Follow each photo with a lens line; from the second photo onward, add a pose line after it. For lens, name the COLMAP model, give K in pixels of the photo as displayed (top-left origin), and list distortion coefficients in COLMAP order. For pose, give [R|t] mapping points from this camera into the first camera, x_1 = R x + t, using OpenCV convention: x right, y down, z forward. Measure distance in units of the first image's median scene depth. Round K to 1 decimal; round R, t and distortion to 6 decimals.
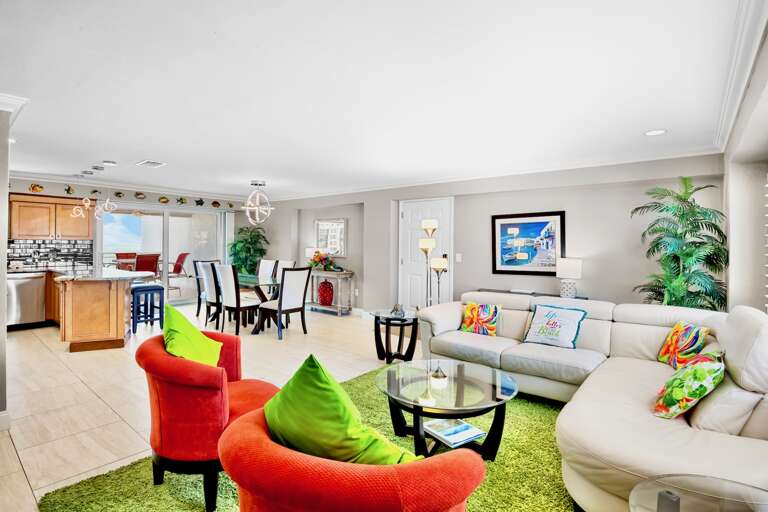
lens RADIAL K [[384.7, 0, 383.7], [0, 384.7, 244.5], [0, 0, 1]] dist [-0.019815, -0.000268]
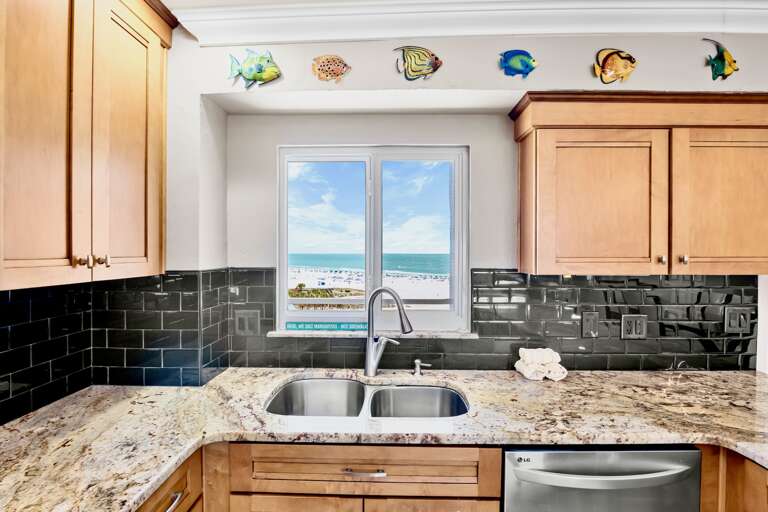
lens RADIAL K [[384.7, 0, 383.7], [0, 384.7, 244.5], [0, 0, 1]] dist [-0.019815, -0.000268]
pose [[0.613517, -0.011201, -0.789602, -0.662285], [0.005902, 0.999937, -0.009598, -0.025845], [0.789660, 0.001228, 0.613544, 0.593826]]
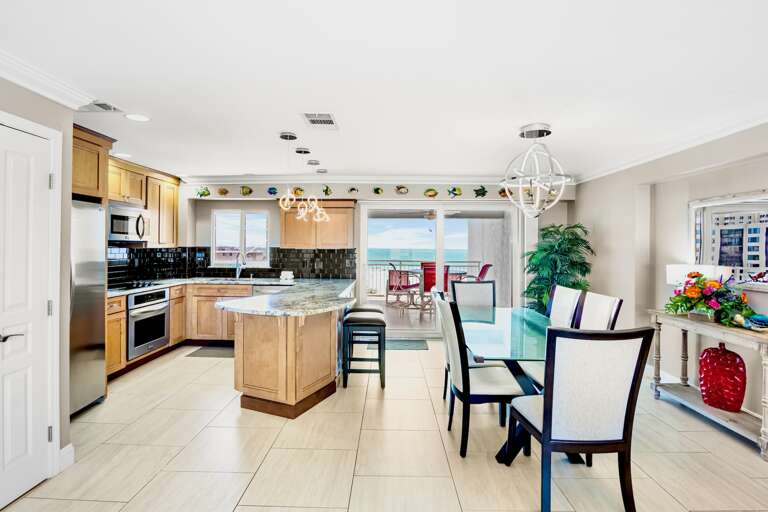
lens RADIAL K [[384.7, 0, 383.7], [0, 384.7, 244.5], [0, 0, 1]] dist [-0.019815, -0.000268]
pose [[0.616935, -0.012175, -0.786920, -0.056880], [-0.000420, 0.999875, -0.015799, -0.006895], [0.787014, 0.010077, 0.616853, 0.482438]]
